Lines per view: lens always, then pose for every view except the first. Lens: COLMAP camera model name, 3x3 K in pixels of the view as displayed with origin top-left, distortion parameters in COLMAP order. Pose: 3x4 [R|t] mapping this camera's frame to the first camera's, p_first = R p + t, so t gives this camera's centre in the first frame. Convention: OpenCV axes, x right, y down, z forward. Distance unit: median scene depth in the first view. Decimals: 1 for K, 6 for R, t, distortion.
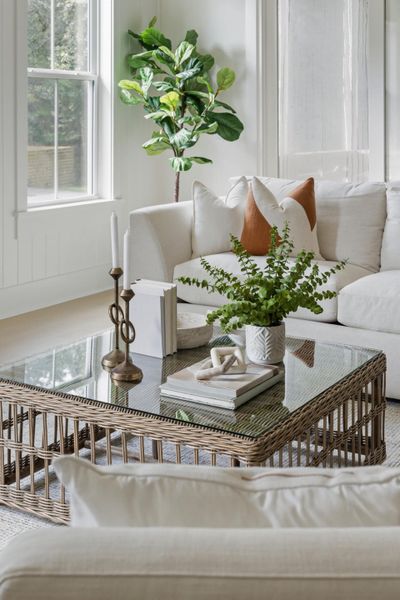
lens RADIAL K [[815.6, 0, 200.2], [0, 815.6, 299.9], [0, 0, 1]] dist [-0.117882, -0.005244]
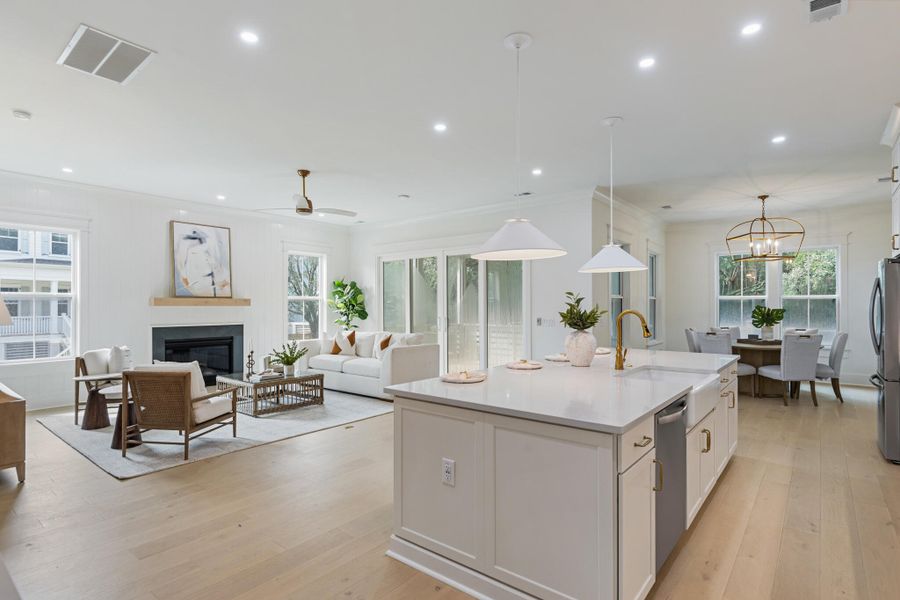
lens RADIAL K [[446.8, 0, 454.0], [0, 446.8, 302.8], [0, 0, 1]] dist [-0.002246, -0.000495]
pose [[0.993887, -0.007756, -0.110128, 0.538773], [-0.017450, 0.973954, -0.226074, 0.101443], [0.109013, 0.226614, 0.967865, -0.525983]]
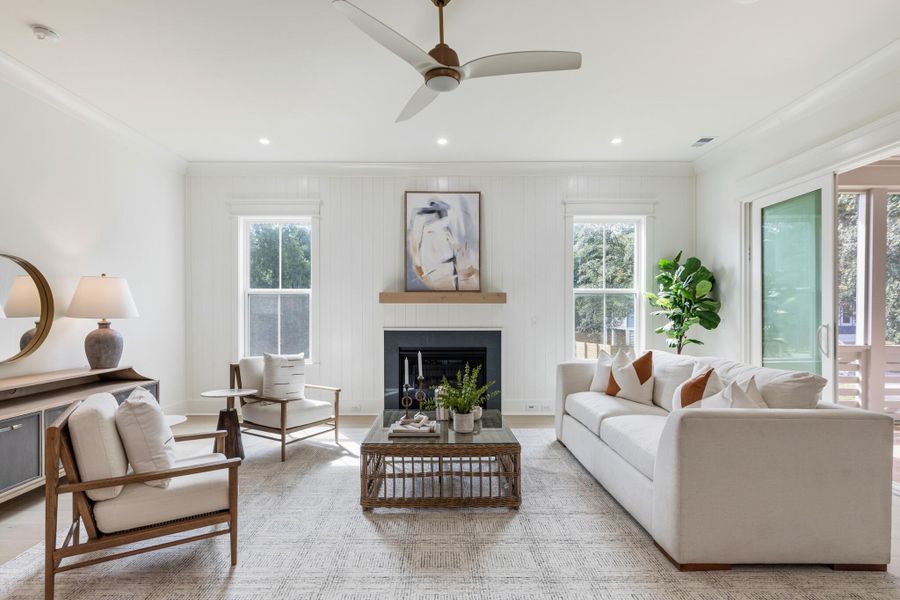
lens RADIAL K [[459.4, 0, 442.1], [0, 459.4, 309.9], [0, 0, 1]] dist [0.000810, -0.000078]
pose [[0.540209, -0.010689, -0.841463, 0.487063], [-0.183325, 0.974410, -0.130070, -0.029442], [0.821320, 0.224526, 0.524425, 0.141402]]
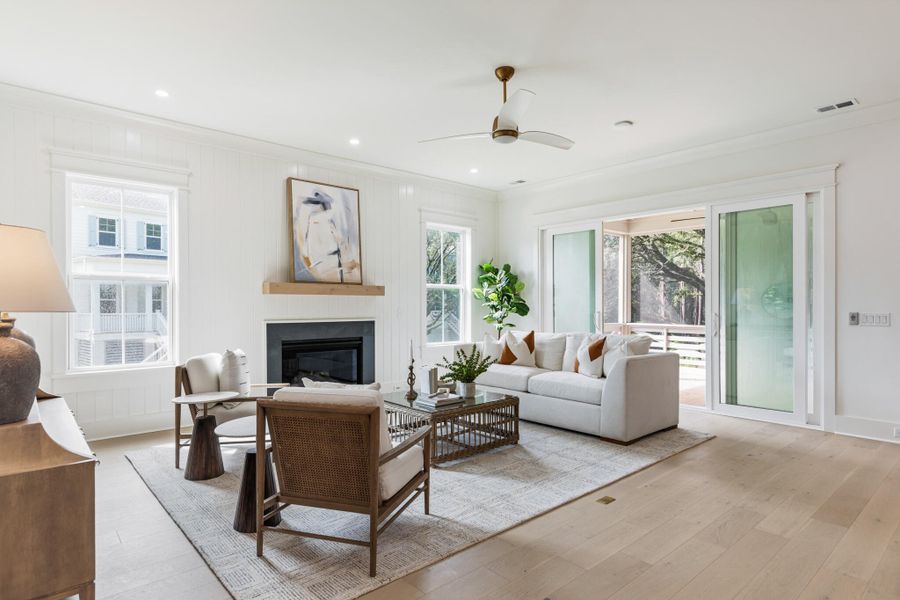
lens RADIAL K [[490.6, 0, 464.9], [0, 490.6, 306.9], [0, 0, 1]] dist [0.001000, -0.000192]
pose [[0.963753, -0.004082, -0.266764, 0.235038], [-0.053824, 0.976349, -0.209393, 0.058660], [0.261310, 0.216161, 0.940740, -0.252931]]
